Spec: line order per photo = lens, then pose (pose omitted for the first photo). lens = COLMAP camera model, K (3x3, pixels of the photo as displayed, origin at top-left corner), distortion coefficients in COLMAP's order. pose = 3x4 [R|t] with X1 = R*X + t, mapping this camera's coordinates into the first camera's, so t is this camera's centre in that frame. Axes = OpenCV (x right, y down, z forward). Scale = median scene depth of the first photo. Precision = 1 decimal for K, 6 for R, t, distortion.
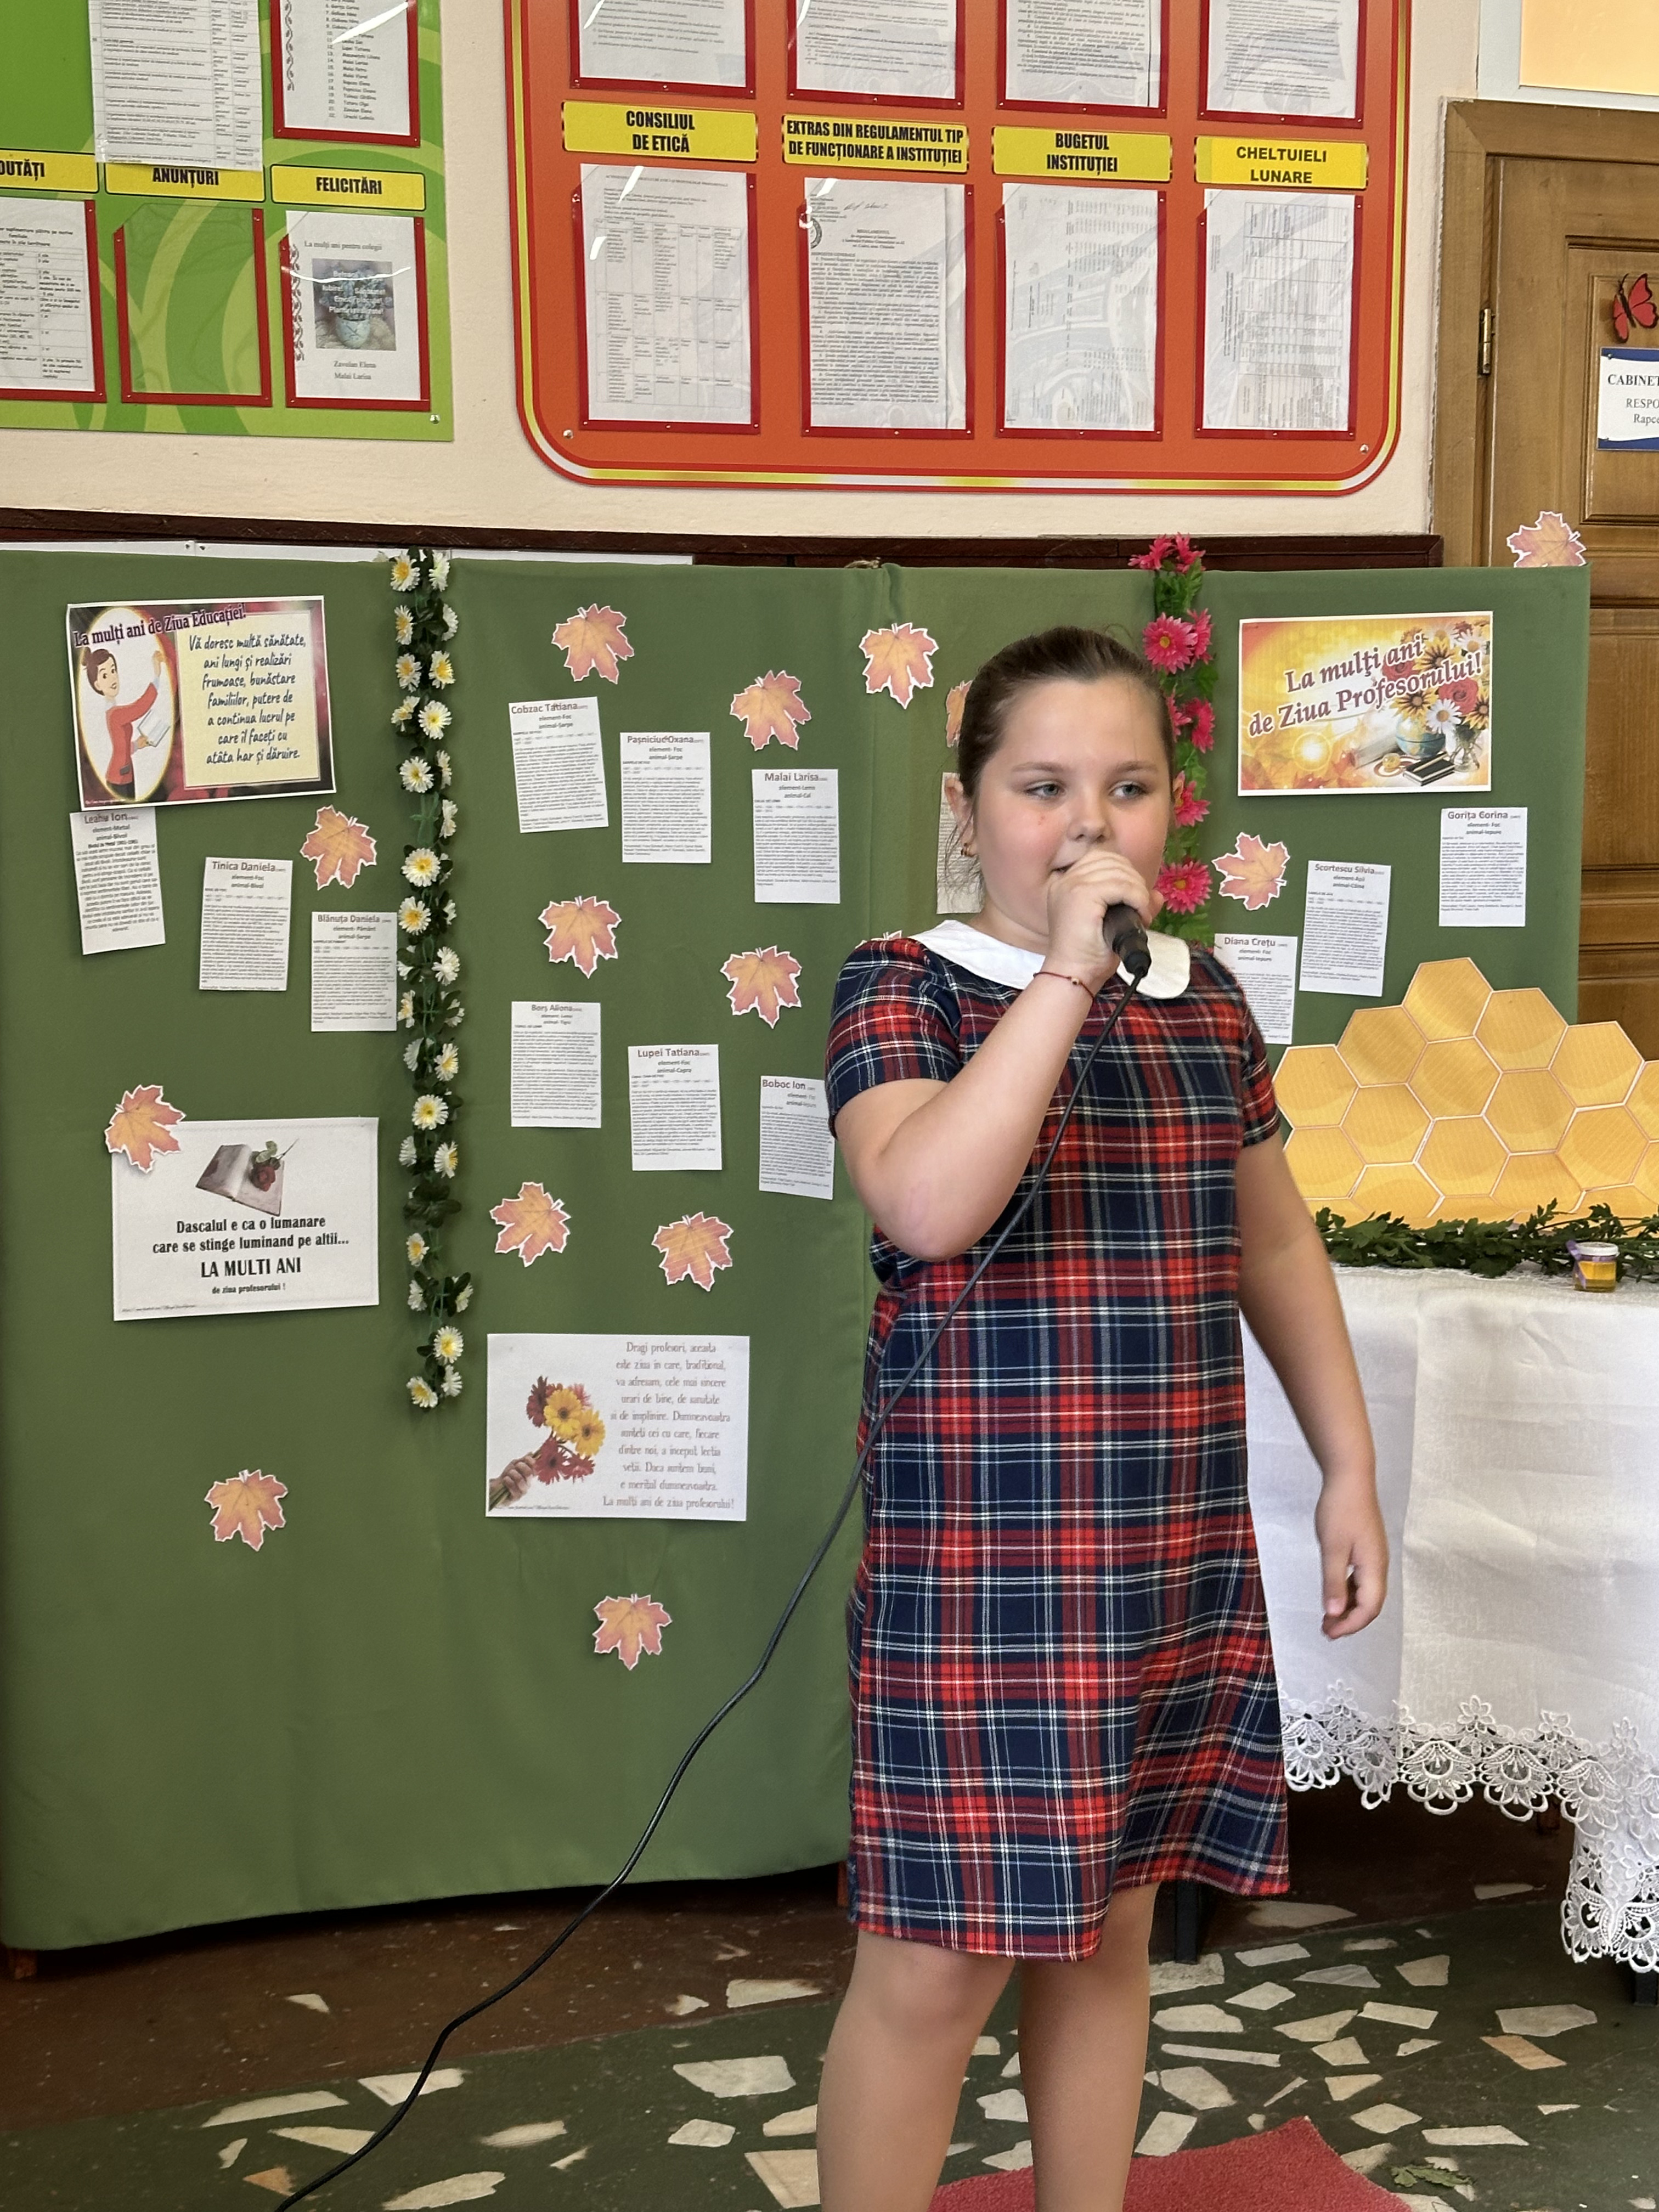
lens RADIAL K [[3316.1, 0, 849.0], [0, 3316.1, 1144.0], [0, 0, 1]] dist [0.157588, -0.035019]
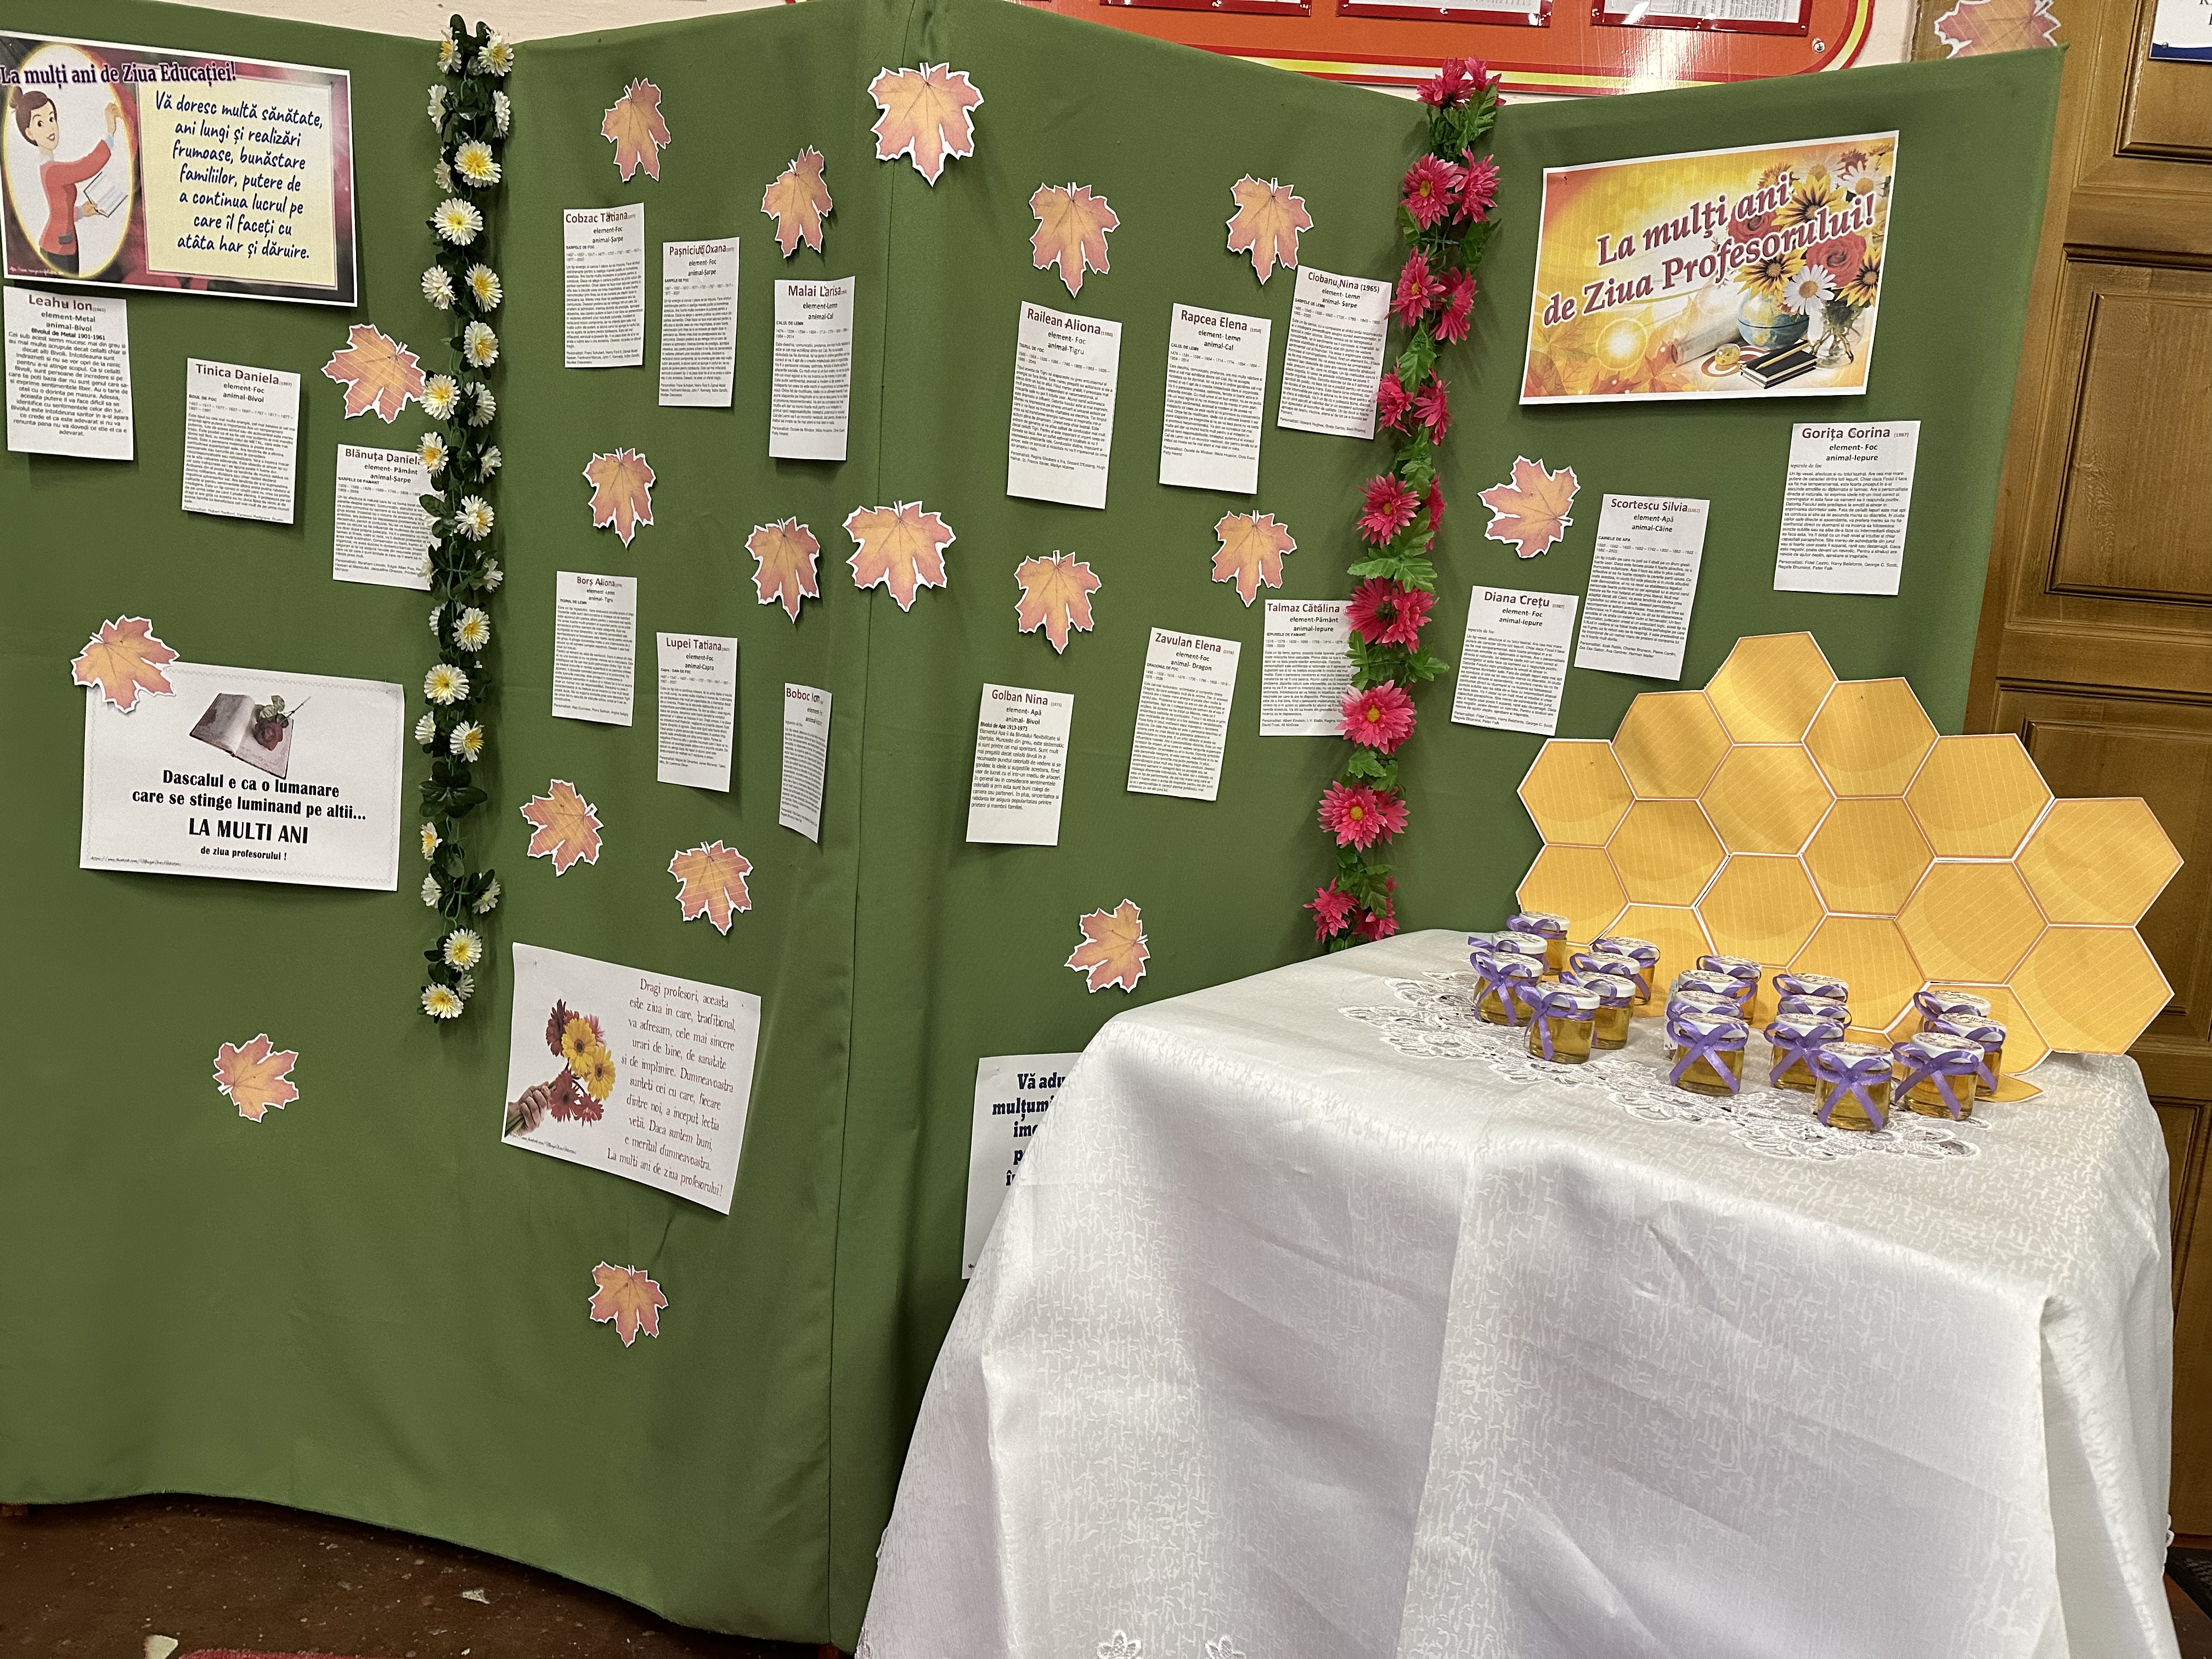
lens RADIAL K [[1575.5, 0, 1107.9], [0, 1575.5, 840.9], [0, 0, 1]] dist [0.013890, -0.021646]
pose [[0.913358, 0.130363, -0.385722, 0.200298], [-0.127737, 0.991274, 0.032552, -0.004425], [0.386600, 0.019539, 0.922040, 0.683608]]
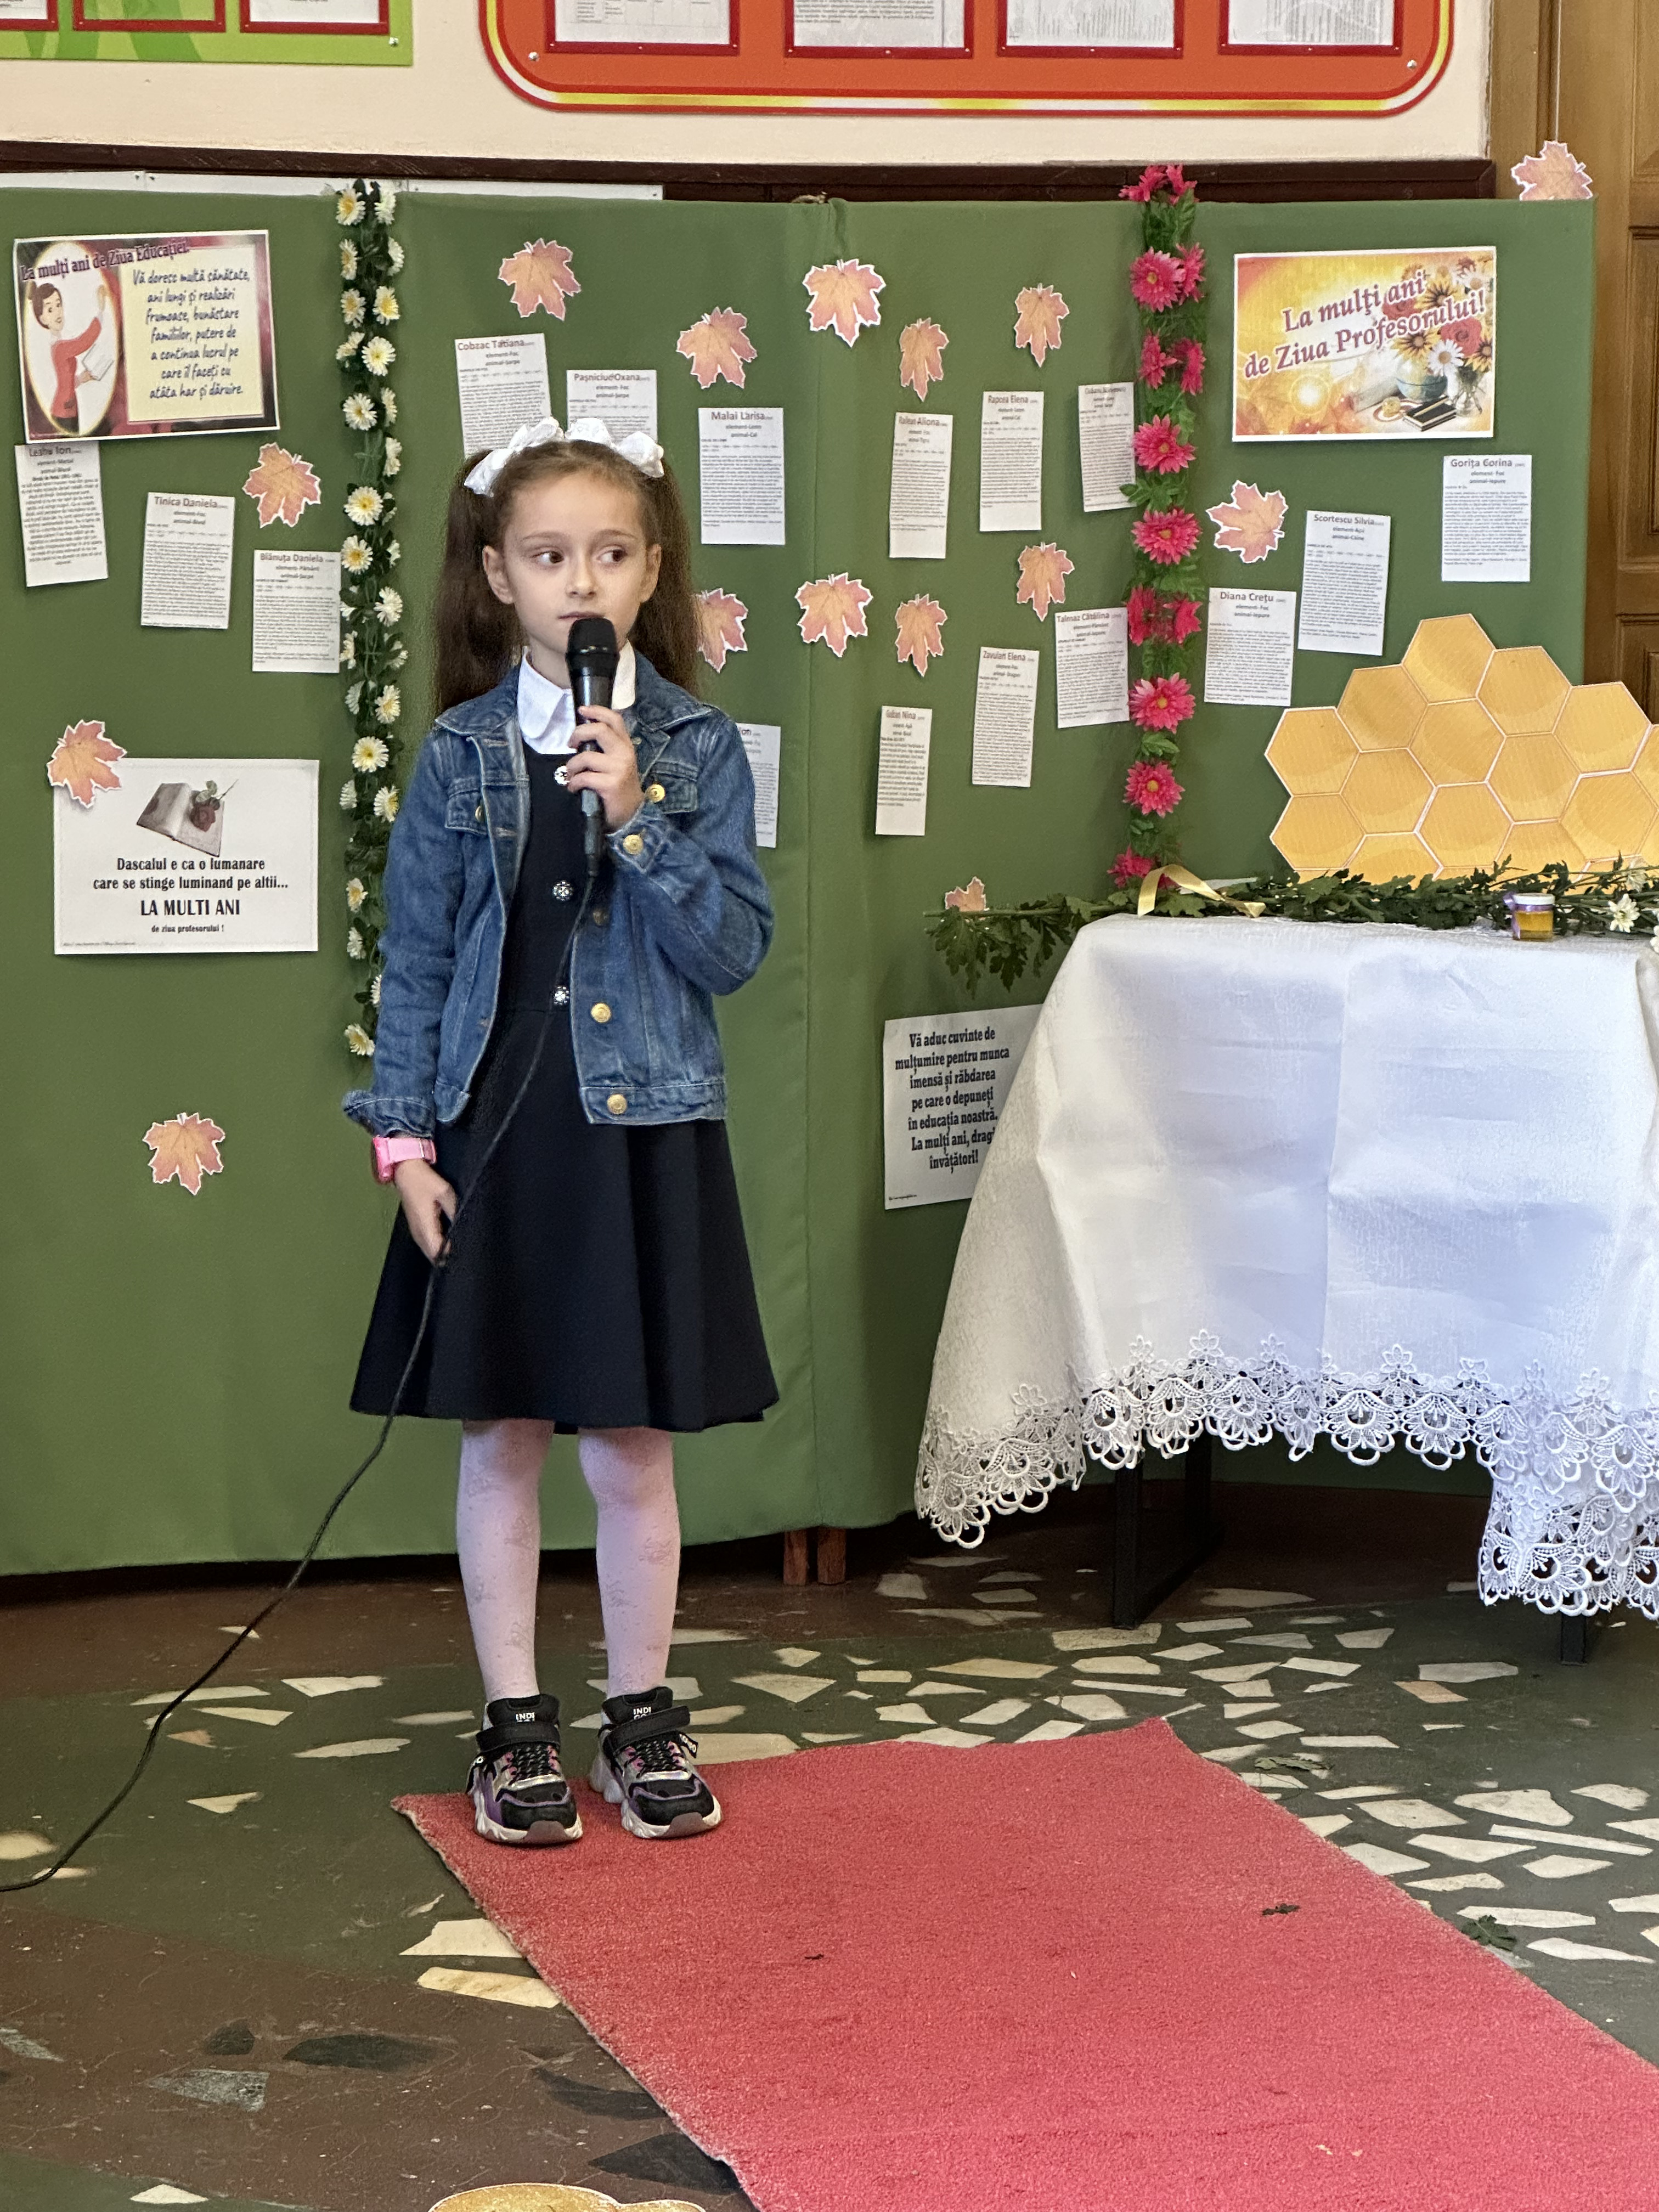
lens RADIAL K [[5153.7, 0, 829.5], [0, 5153.7, 1106.0], [0, 0, 1]] dist [-0.111075, 5.210387]
pose [[0.996932, 0.015177, -0.076783, 0.128441], [-0.014124, 0.999799, 0.014236, 0.070721], [0.076984, -0.013108, 0.996946, -0.513739]]
